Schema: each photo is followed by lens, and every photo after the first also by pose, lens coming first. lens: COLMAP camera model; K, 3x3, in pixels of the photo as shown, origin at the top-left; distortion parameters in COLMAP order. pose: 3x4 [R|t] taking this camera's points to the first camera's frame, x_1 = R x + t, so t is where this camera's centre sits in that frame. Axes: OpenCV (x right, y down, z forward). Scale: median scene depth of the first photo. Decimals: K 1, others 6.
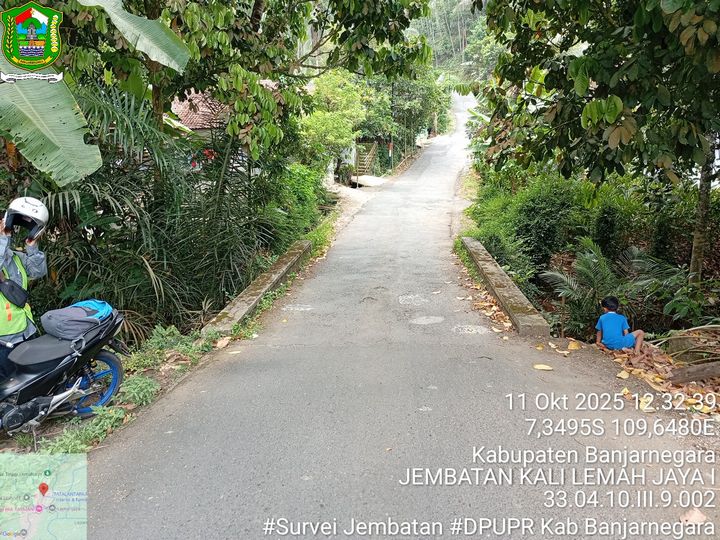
lens RADIAL K [[550.7, 0, 358.0], [0, 550.7, 269.0], [0, 0, 1]] dist [0.109475, -0.229459]
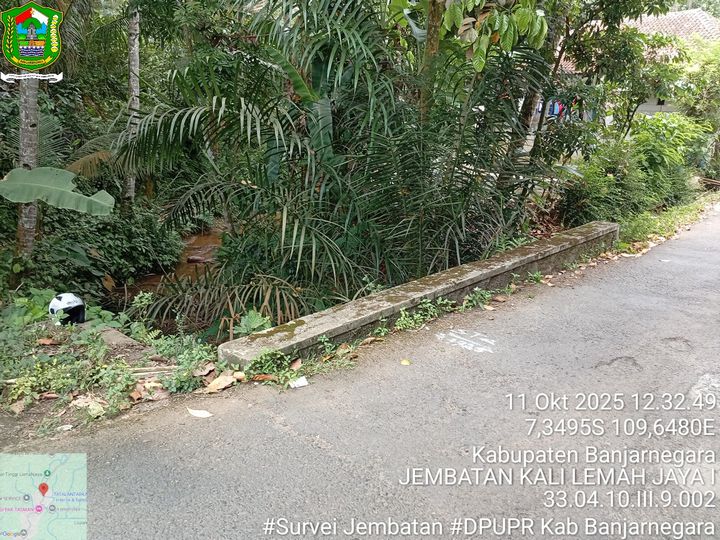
lens RADIAL K [[550.7, 0, 358.0], [0, 550.7, 269.0], [0, 0, 1]] dist [0.109475, -0.229459]
pose [[0.763366, 0.207052, -0.611884, 0.073631], [-0.164471, 0.978319, 0.125859, -0.028707], [0.624677, 0.004561, 0.780870, 0.287383]]
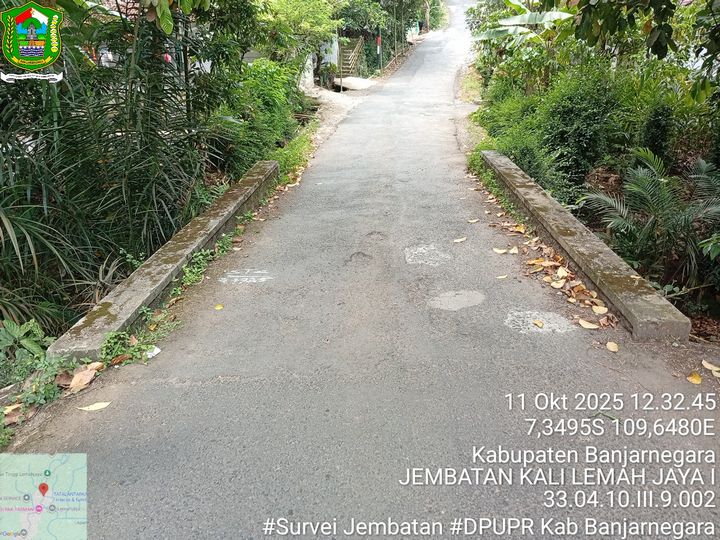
lens RADIAL K [[550.7, 0, 358.0], [0, 550.7, 269.0], [0, 0, 1]] dist [0.109475, -0.229459]
pose [[0.999490, -0.026329, 0.018049, 0.003751], [0.023187, 0.987425, 0.156380, -0.019279], [-0.021940, -0.155882, 0.987532, 0.215087]]
